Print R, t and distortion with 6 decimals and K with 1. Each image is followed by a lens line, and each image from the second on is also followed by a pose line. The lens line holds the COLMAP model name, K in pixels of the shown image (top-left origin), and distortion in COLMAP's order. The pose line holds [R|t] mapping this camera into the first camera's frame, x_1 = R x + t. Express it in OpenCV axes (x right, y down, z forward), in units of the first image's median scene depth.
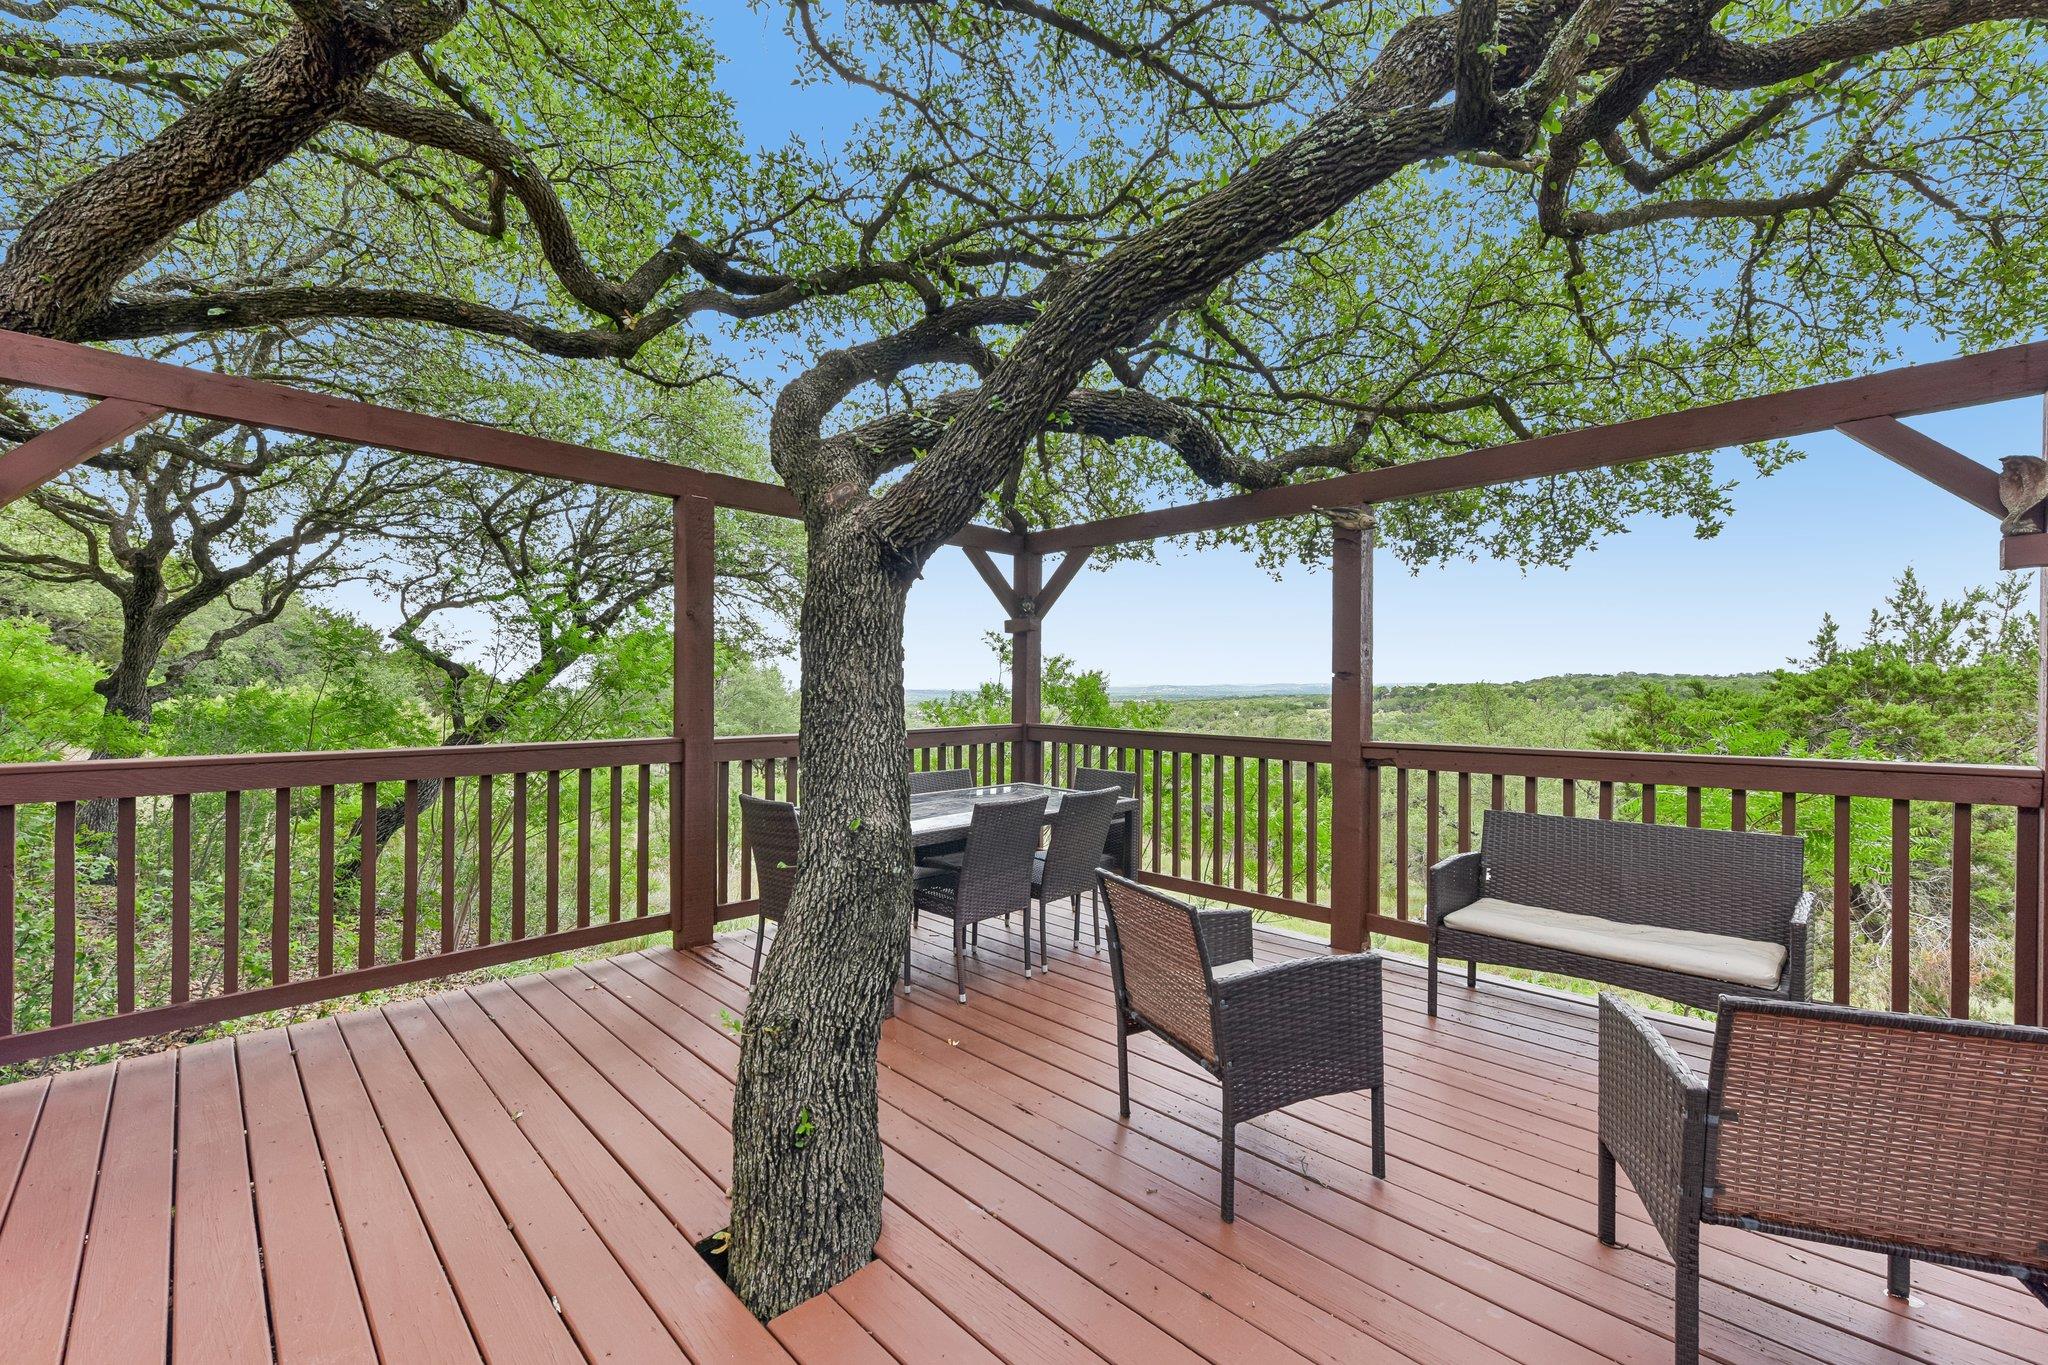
lens RADIAL K [[809.4, 0, 1020.2], [0, 809.4, 688.9], [0, 0, 1]] dist [0.004420, -0.001236]
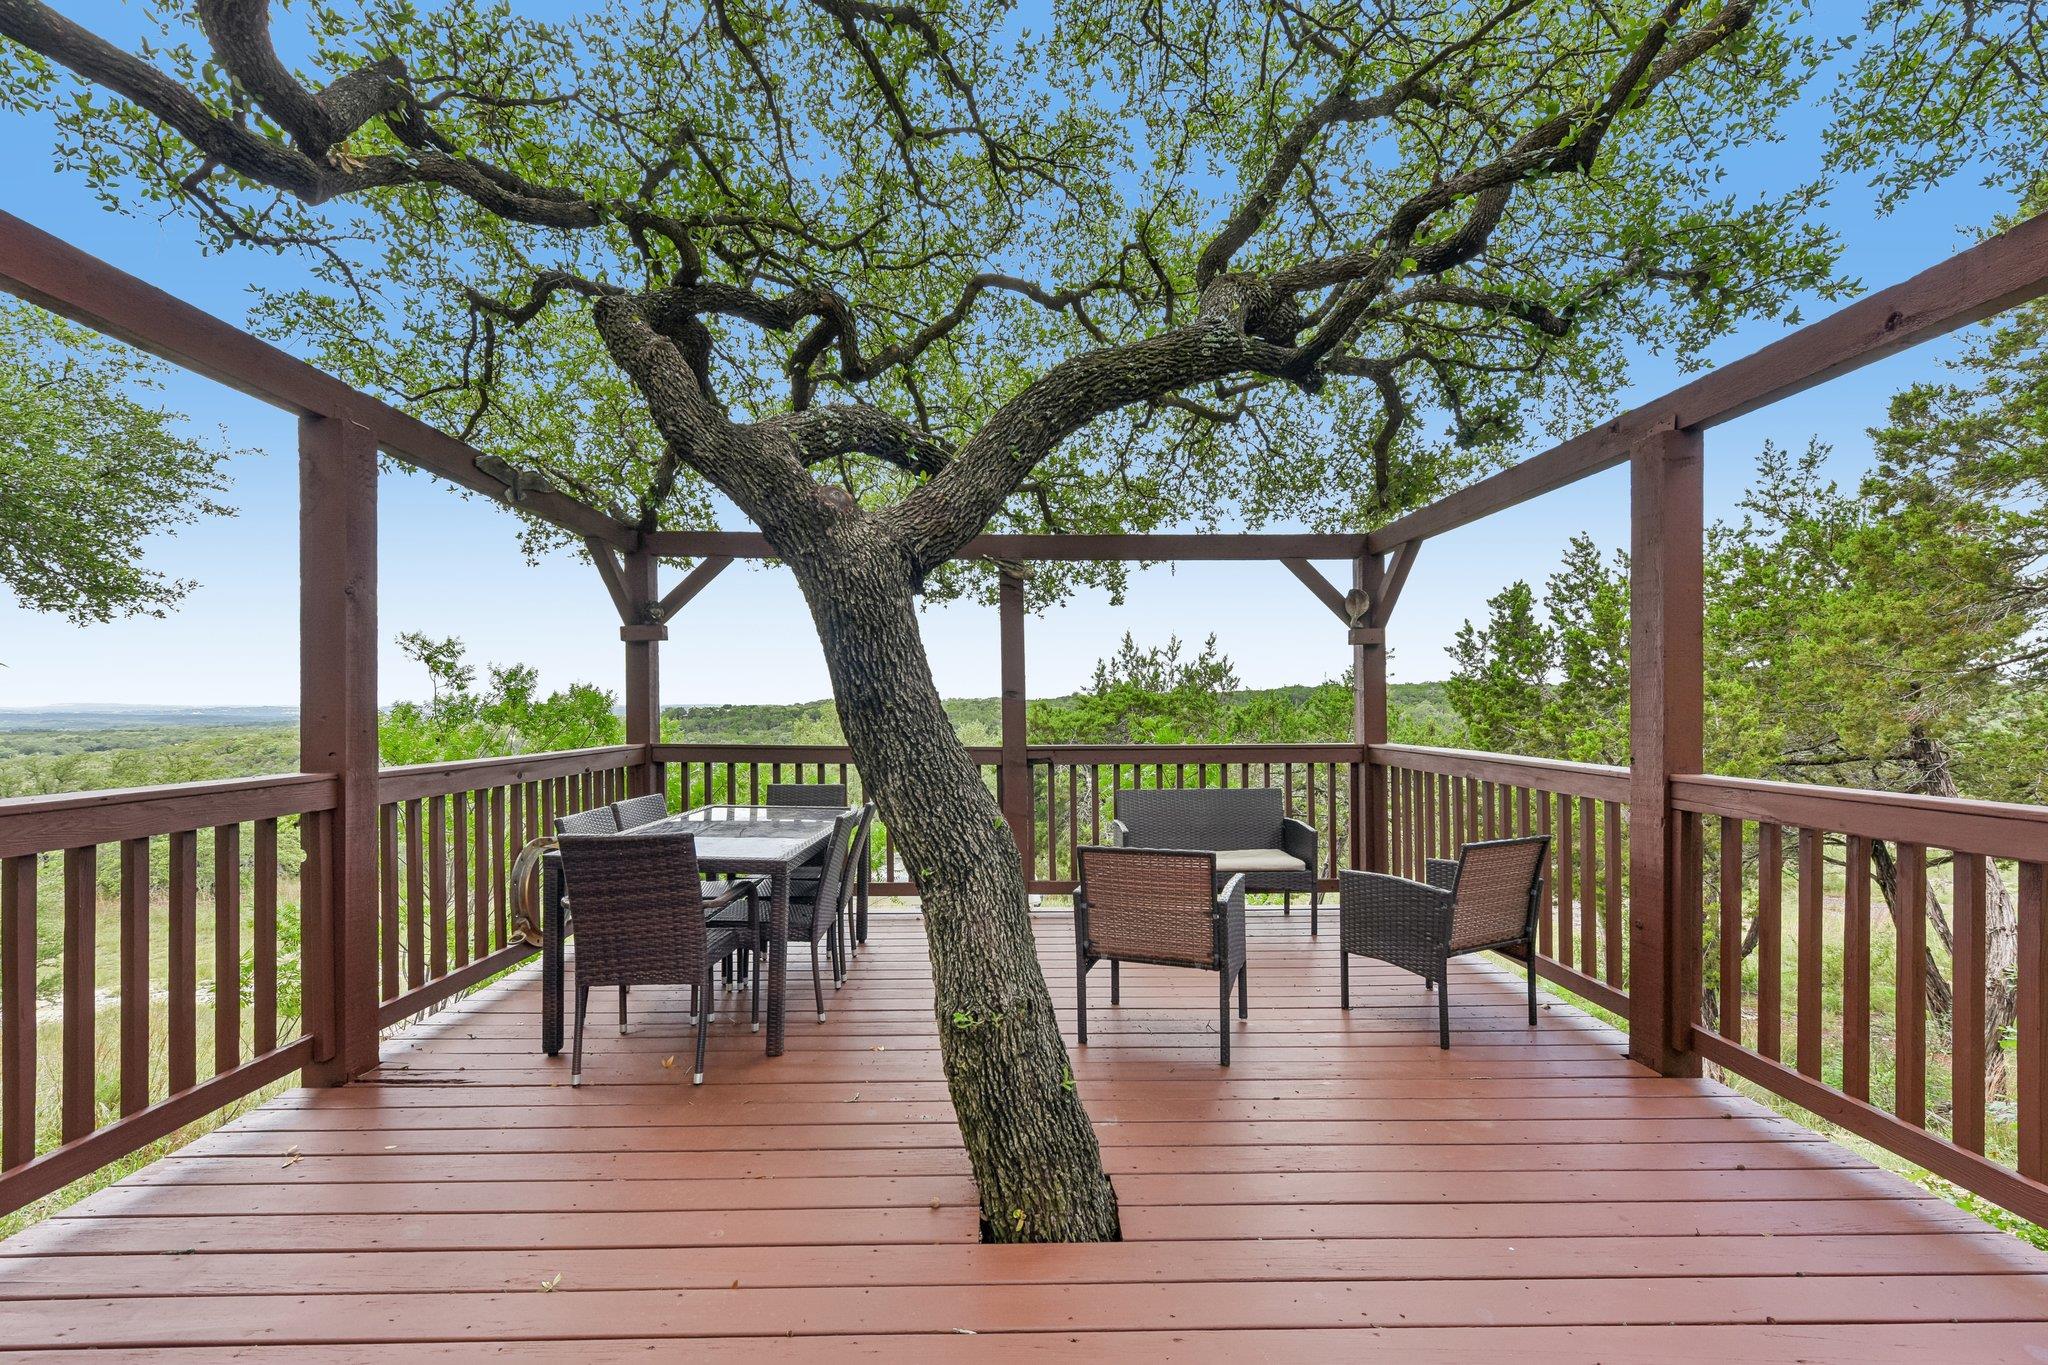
lens RADIAL K [[809.4, 0, 1018.7], [0, 809.4, 692.1], [0, 0, 1]] dist [0.004420, -0.001236]
pose [[0.710433, 0.015670, 0.703590, -0.489187], [-0.001293, 0.999779, -0.020961, 0.005915], [-0.703763, 0.013981, 0.710297, 0.114404]]
